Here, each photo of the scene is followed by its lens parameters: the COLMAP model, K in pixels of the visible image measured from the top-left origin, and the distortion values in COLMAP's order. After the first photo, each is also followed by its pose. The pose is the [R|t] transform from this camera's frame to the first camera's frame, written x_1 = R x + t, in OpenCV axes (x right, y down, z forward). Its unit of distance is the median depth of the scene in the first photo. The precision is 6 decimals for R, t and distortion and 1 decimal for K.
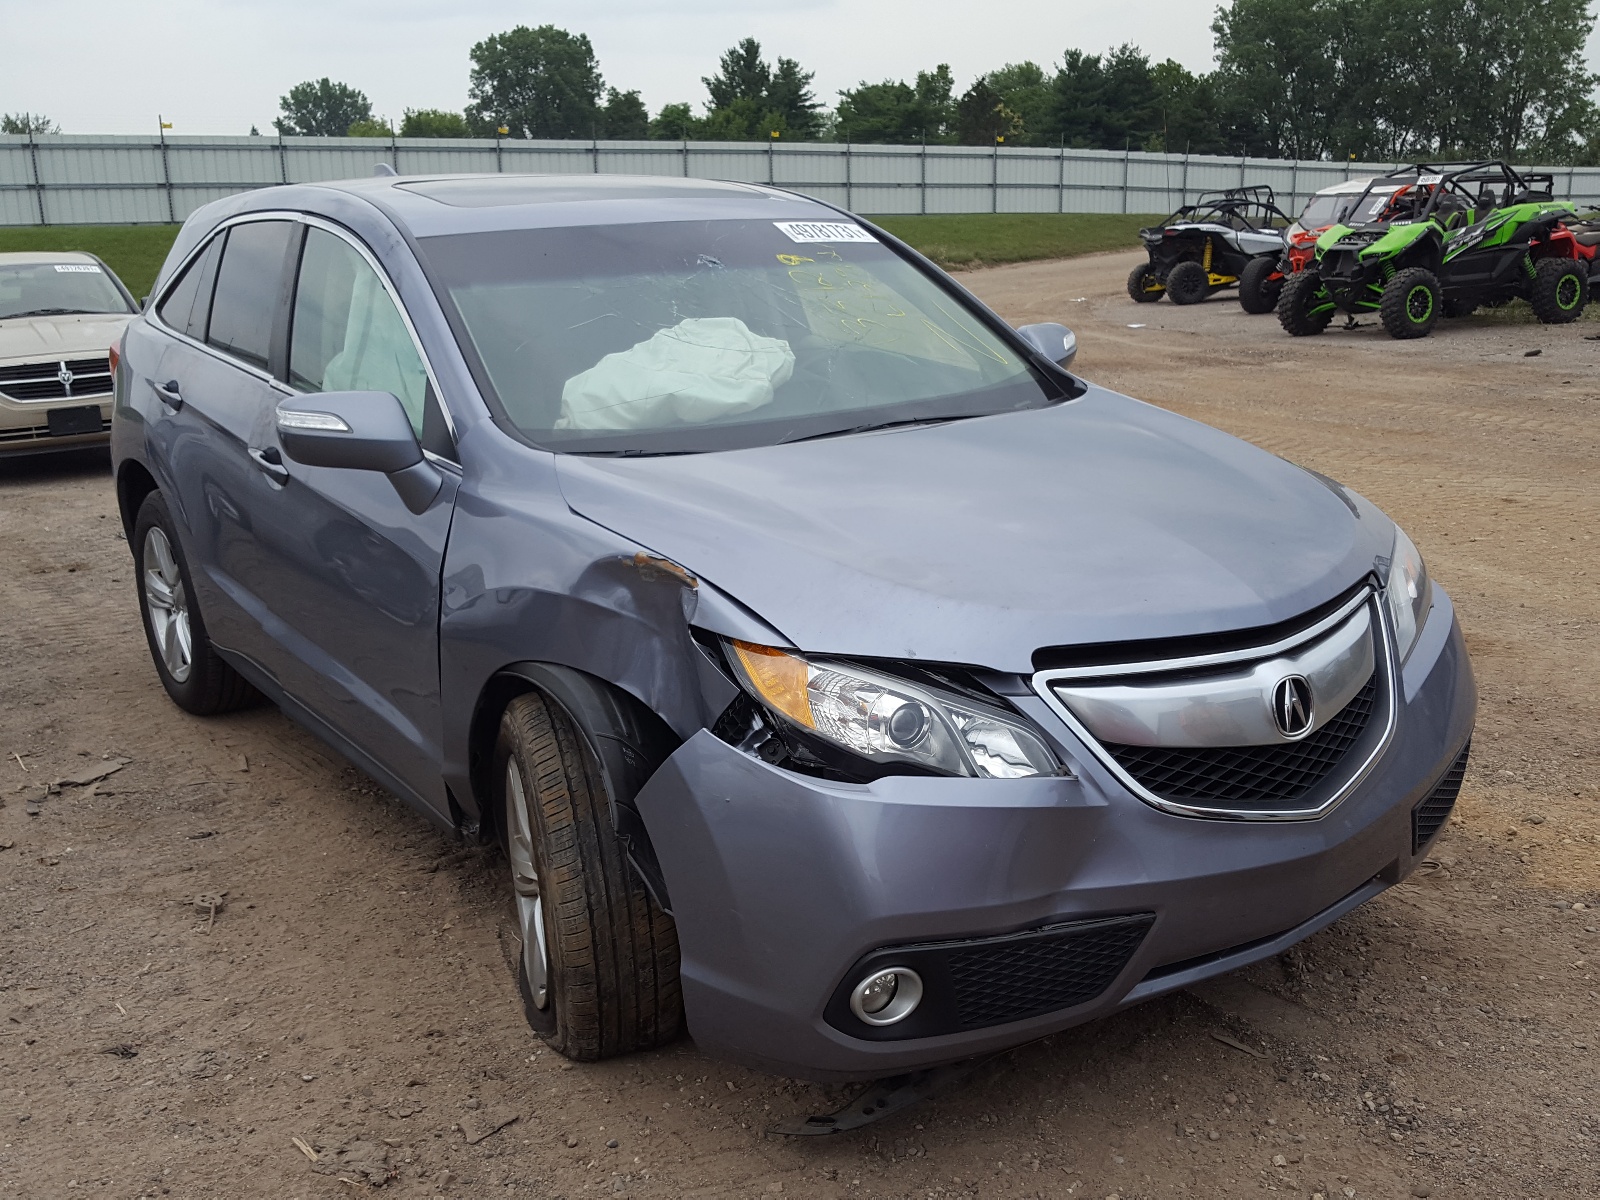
lens RADIAL K [[1641.0, 0, 800.0], [0, 1641.0, 600.0], [0, 0, 1]] dist [0.187015, -0.492352]
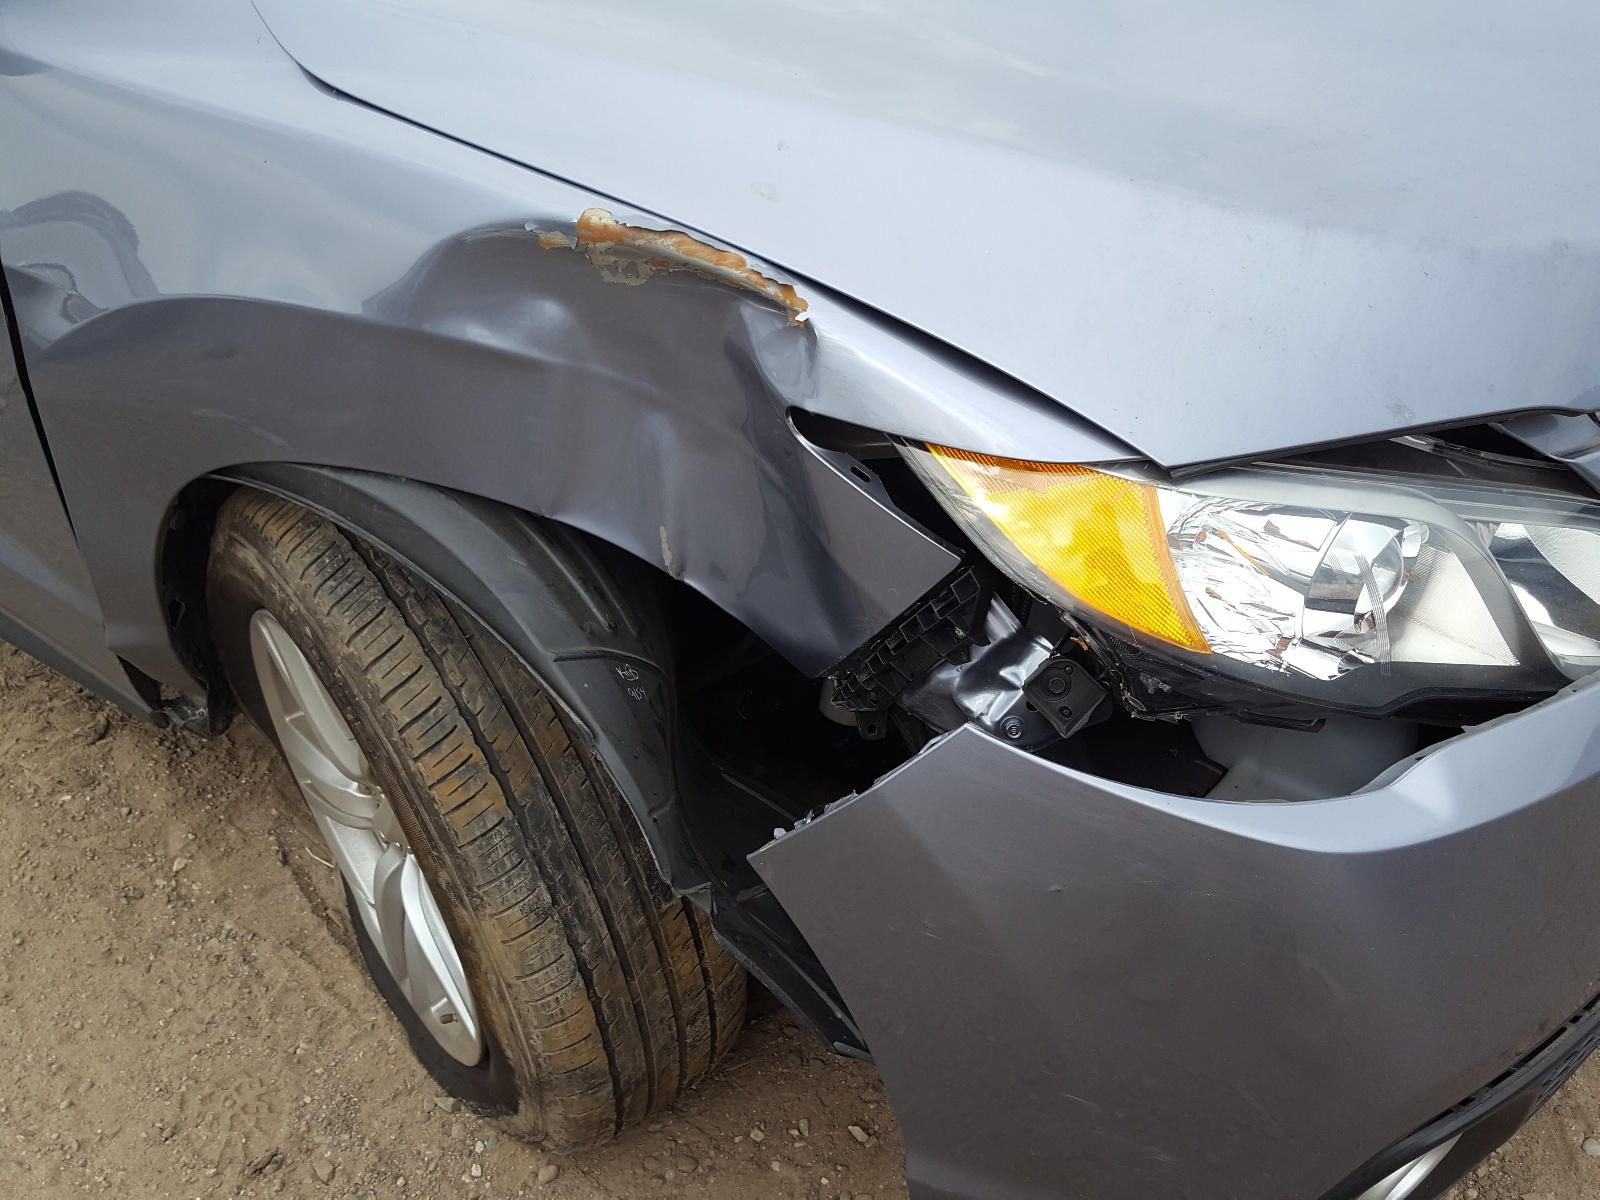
lens RADIAL K [[1641.0, 0, 800.0], [0, 1641.0, 600.0], [0, 0, 1]] dist [0.187015, -0.492352]
pose [[0.951494, -0.209369, 0.225443, -0.152827], [0.110659, 0.916594, 0.384201, -0.087078], [-0.287079, -0.340618, 0.895302, 0.591901]]
